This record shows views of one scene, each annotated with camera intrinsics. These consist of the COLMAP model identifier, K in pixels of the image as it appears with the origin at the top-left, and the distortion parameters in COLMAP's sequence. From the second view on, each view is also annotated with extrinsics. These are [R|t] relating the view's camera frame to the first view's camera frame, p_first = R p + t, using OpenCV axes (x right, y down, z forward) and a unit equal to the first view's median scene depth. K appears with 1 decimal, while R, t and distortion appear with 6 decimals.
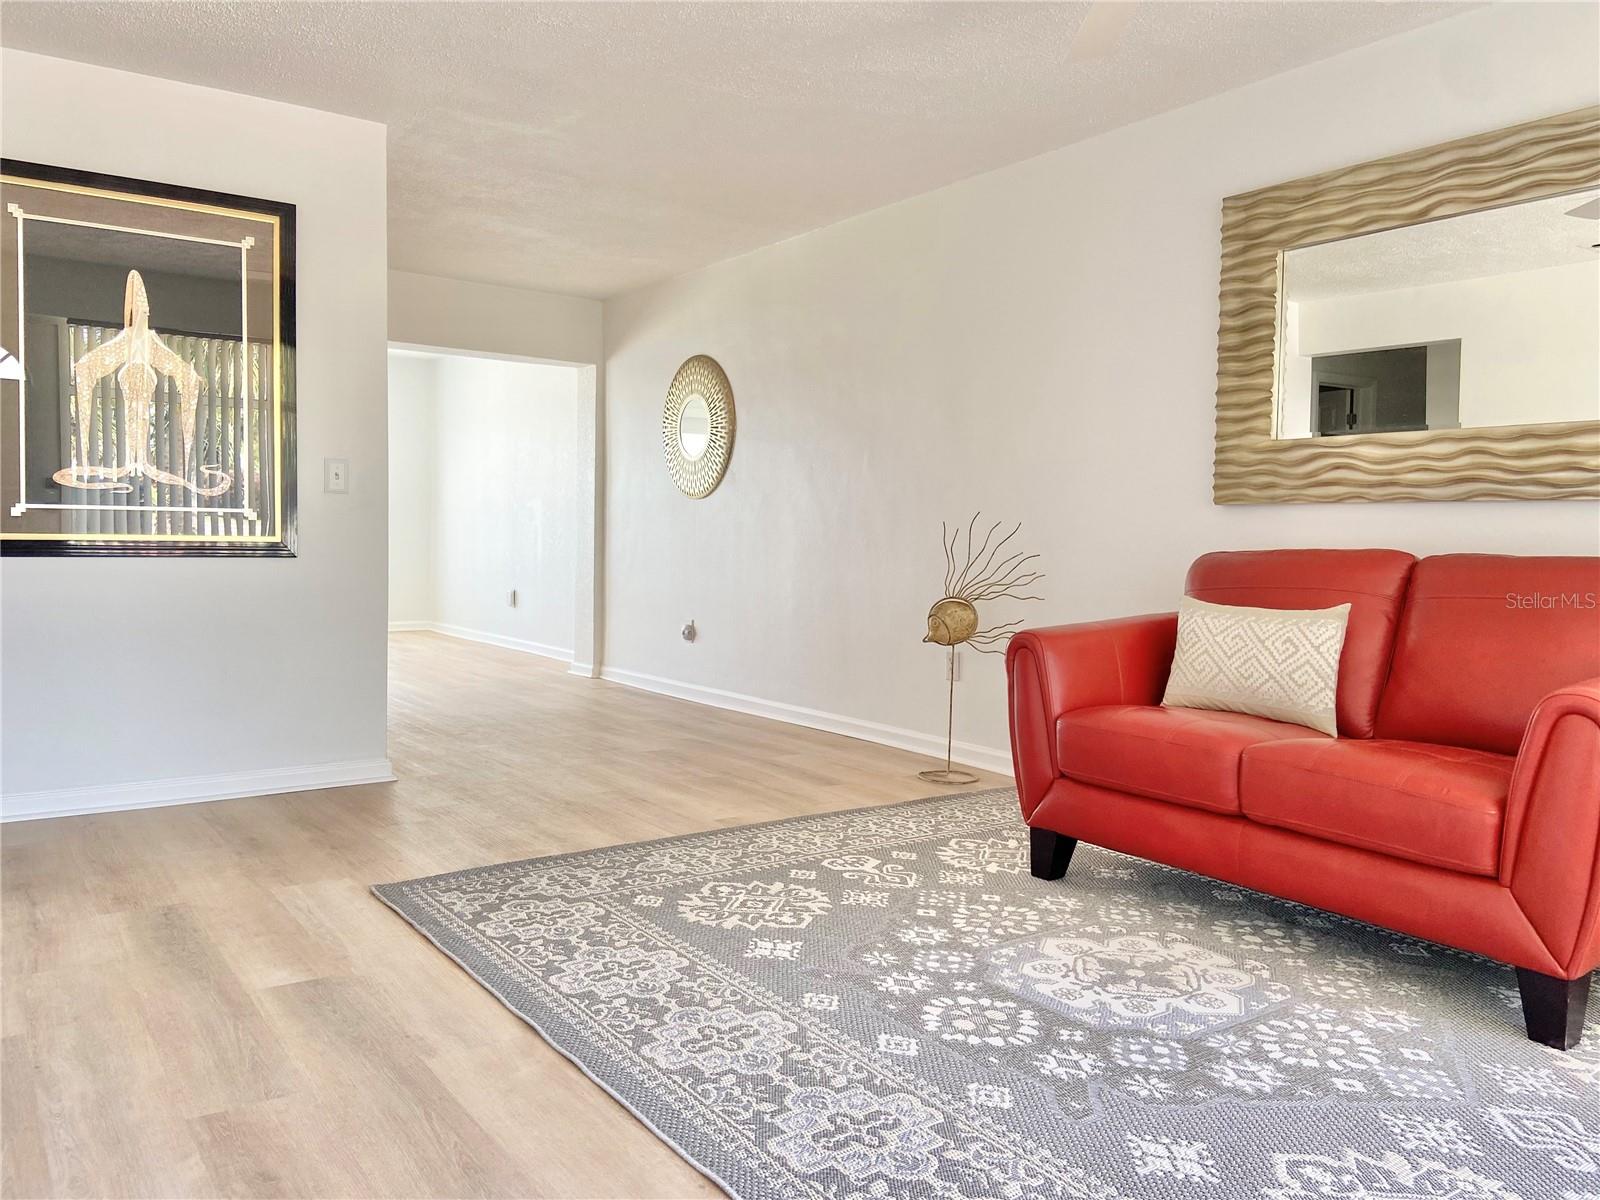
lens RADIAL K [[1190.5, 0, 815.8], [0, 1190.5, 600.0], [0, 0, 1]] dist [0.121893, -0.157478]
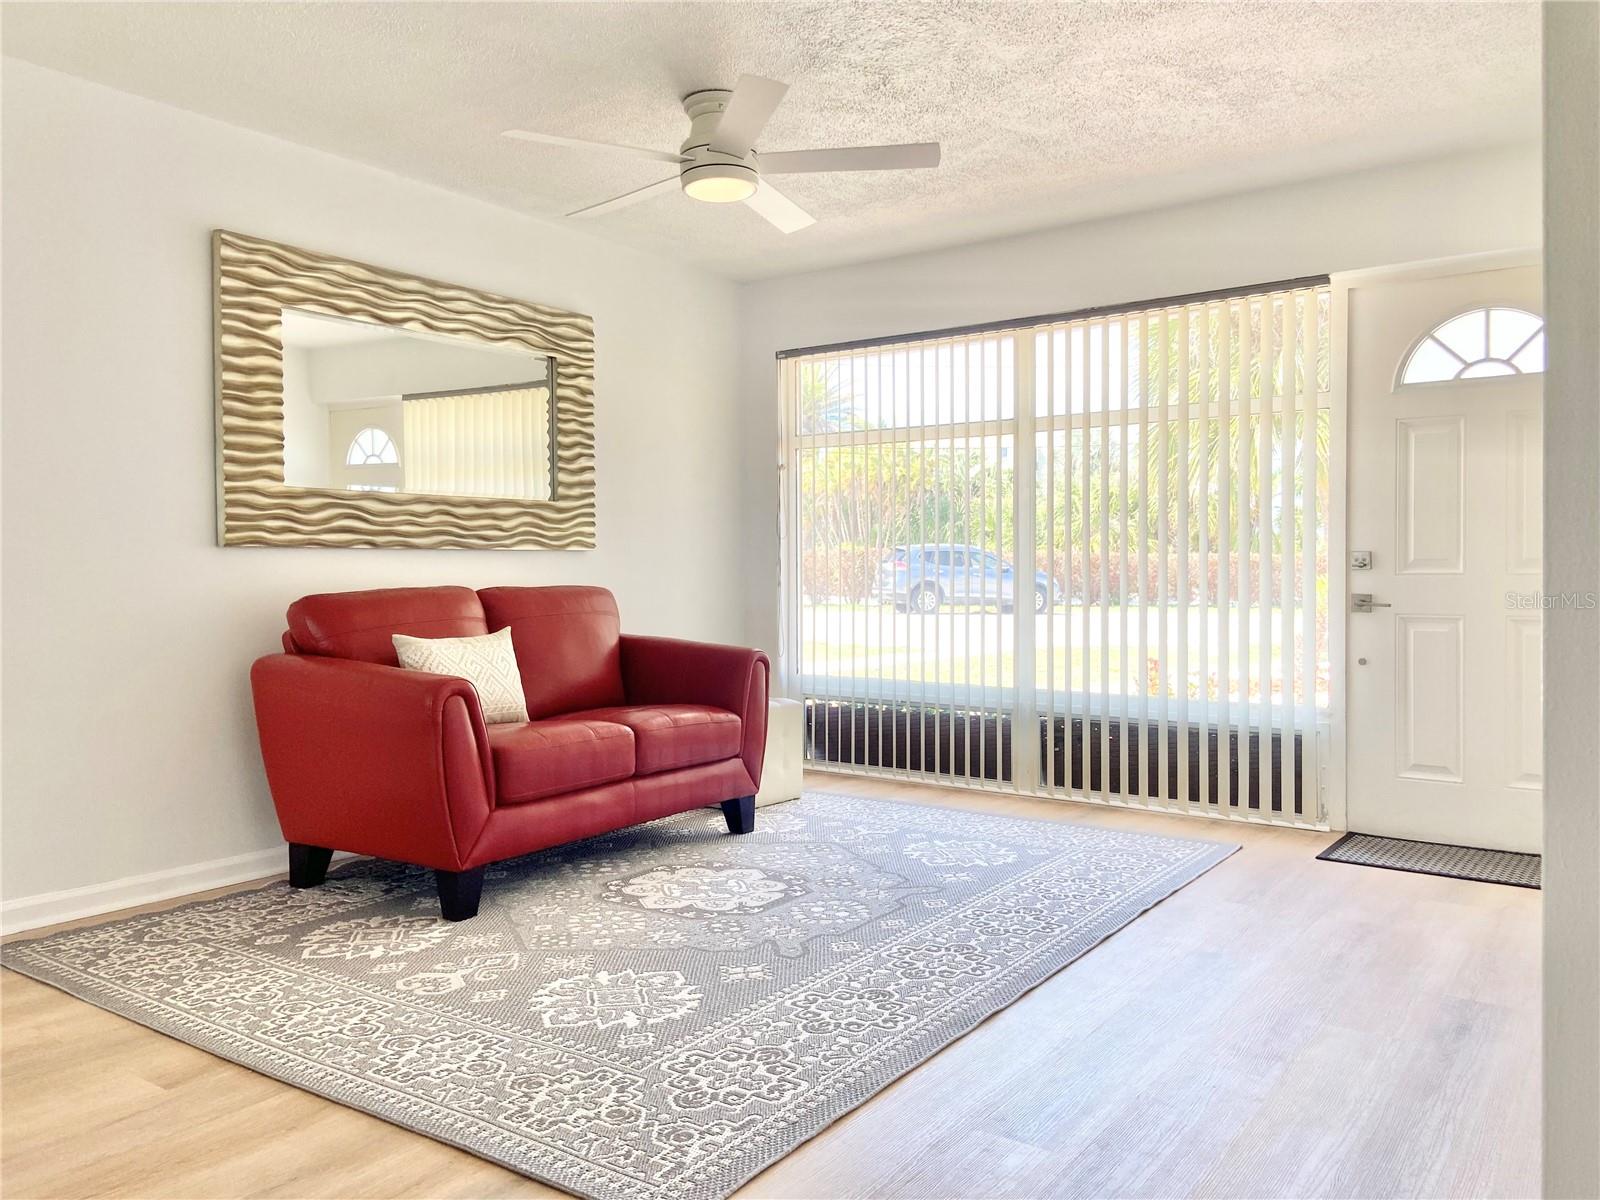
lens RADIAL K [[1195.8, 0, 807.0], [0, 1195.8, 590.1], [0, 0, 1]] dist [0.119619, -0.159685]
pose [[-0.314776, -0.035002, 0.948521, -0.926479], [0.053787, 0.997056, 0.054643, -0.091992], [-0.947641, 0.068218, -0.311966, 1.099974]]
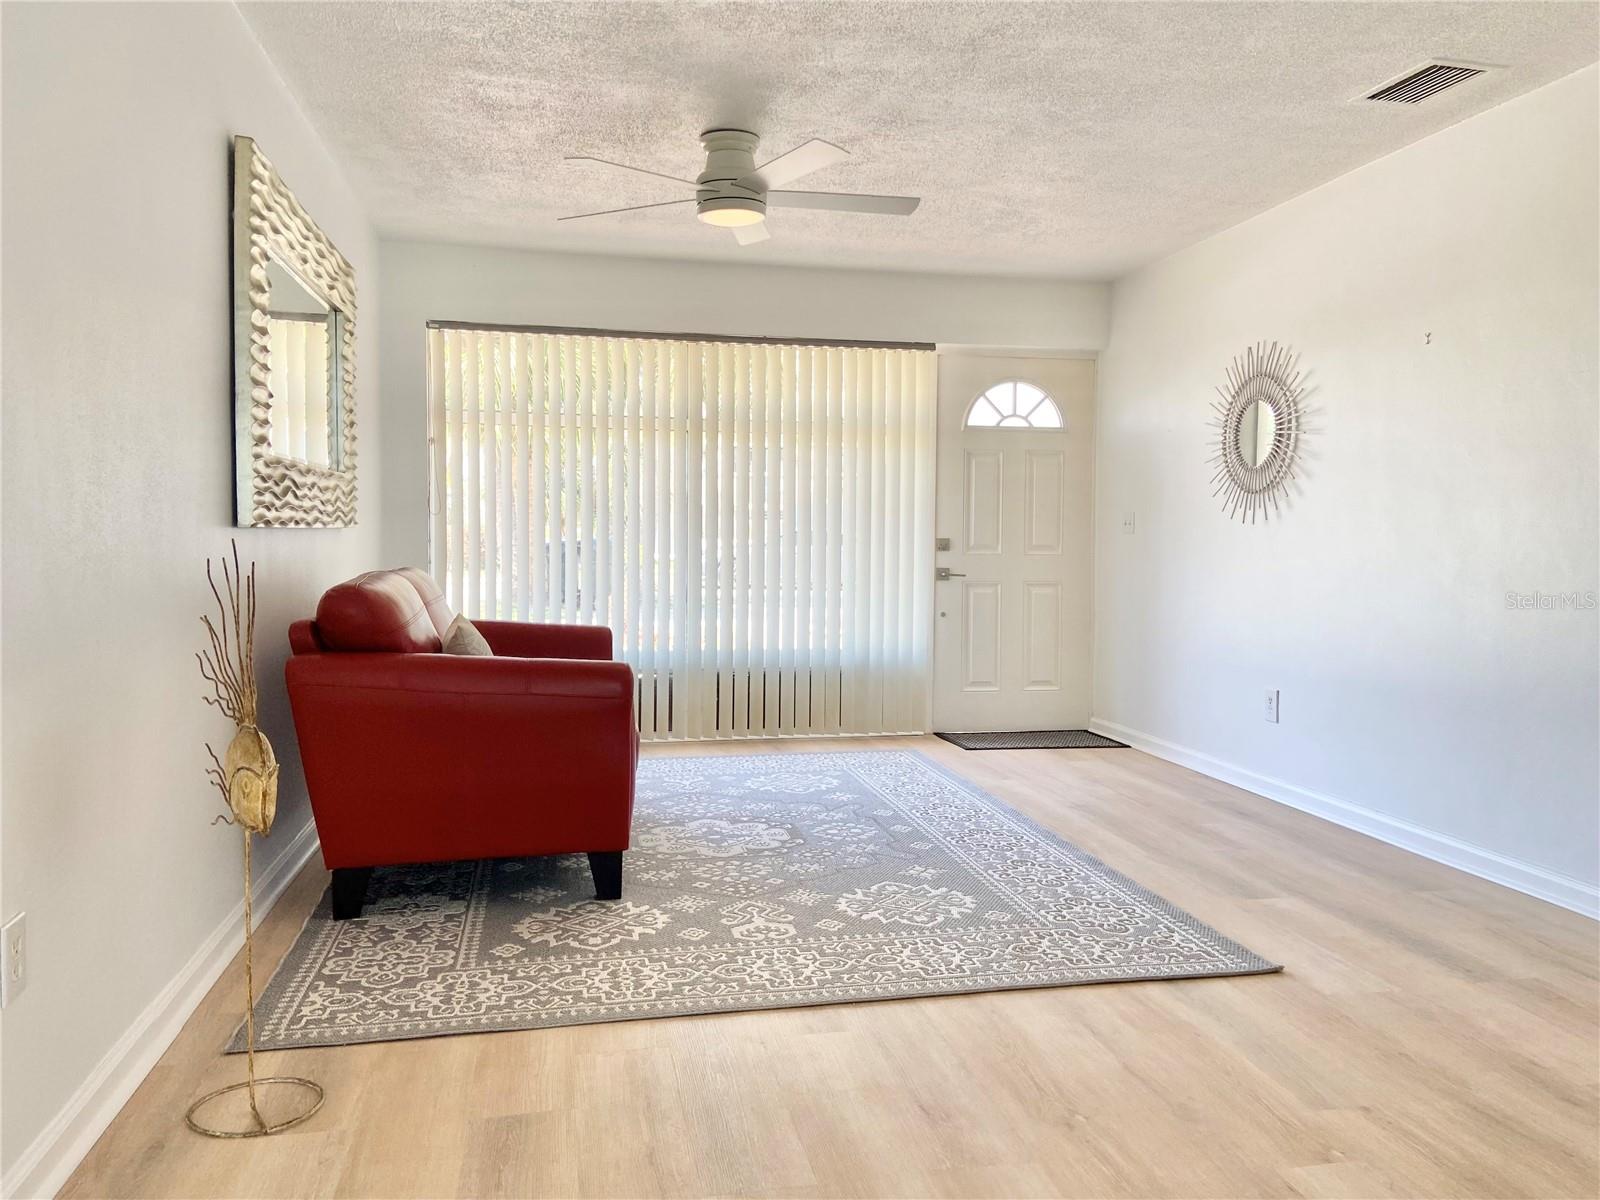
lens RADIAL K [[1209.3, 0, 785.2], [0, 1209.3, 578.7], [0, 0, 1]] dist [0.104281, -0.102852]
pose [[-0.903343, -0.041905, 0.426867, -0.415194], [0.000808, 0.995048, 0.099393, -0.161016], [-0.428918, 0.090131, -0.898836, 2.003922]]
